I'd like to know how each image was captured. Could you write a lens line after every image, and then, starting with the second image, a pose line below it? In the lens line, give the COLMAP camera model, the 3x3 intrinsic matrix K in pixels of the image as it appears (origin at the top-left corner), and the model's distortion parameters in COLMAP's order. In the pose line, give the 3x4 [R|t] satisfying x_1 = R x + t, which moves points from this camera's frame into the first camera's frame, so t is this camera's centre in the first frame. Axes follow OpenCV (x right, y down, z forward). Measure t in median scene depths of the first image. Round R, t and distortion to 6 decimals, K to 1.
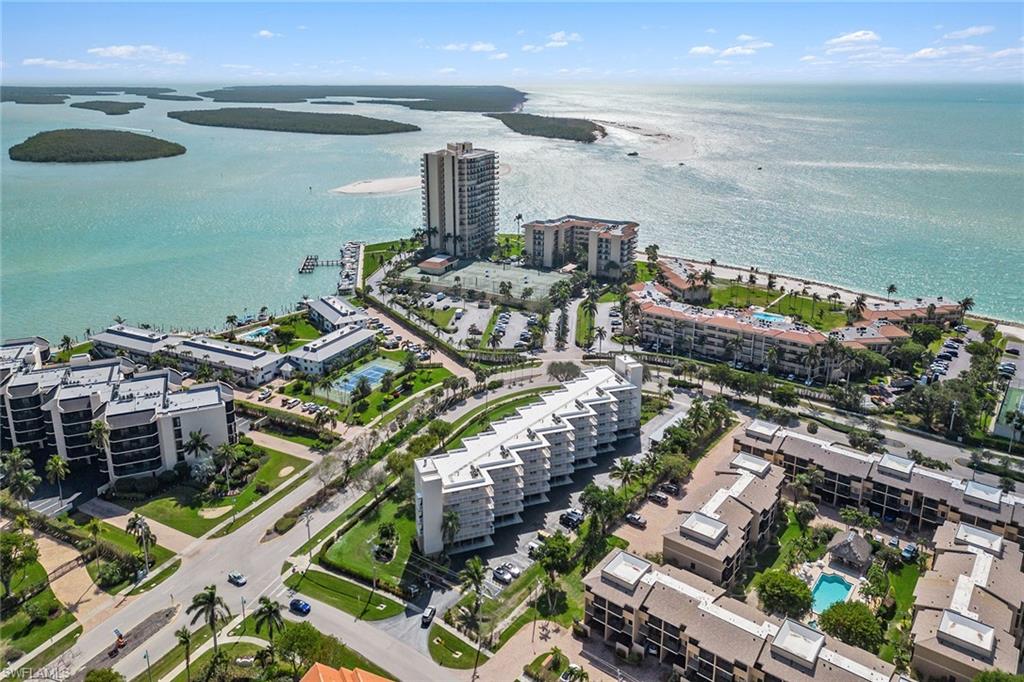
lens RADIAL K [[710.9, 0, 514.8], [0, 710.9, 316.7], [0, 0, 1]] dist [0.081924, -0.083893]
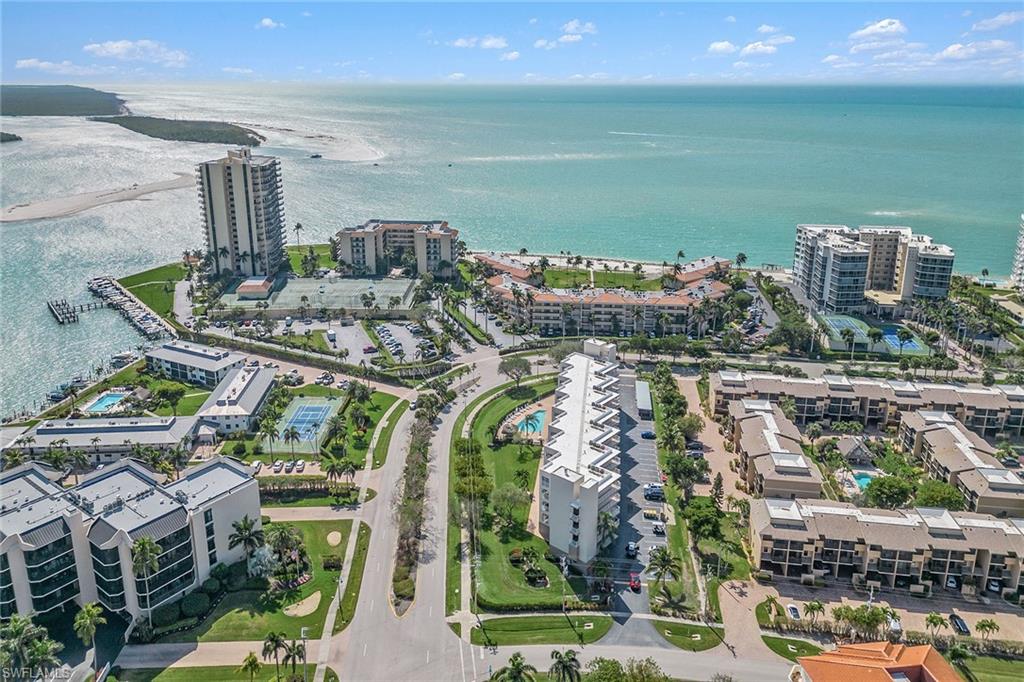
lens RADIAL K [[710.9, 0, 514.8], [0, 710.9, 316.7], [0, 0, 1]] dist [0.081924, -0.083893]
pose [[0.863987, -0.157870, 0.478126, -0.380704], [0.158637, 0.986563, 0.039088, -0.032272], [-0.477872, 0.042077, 0.877421, 0.108197]]
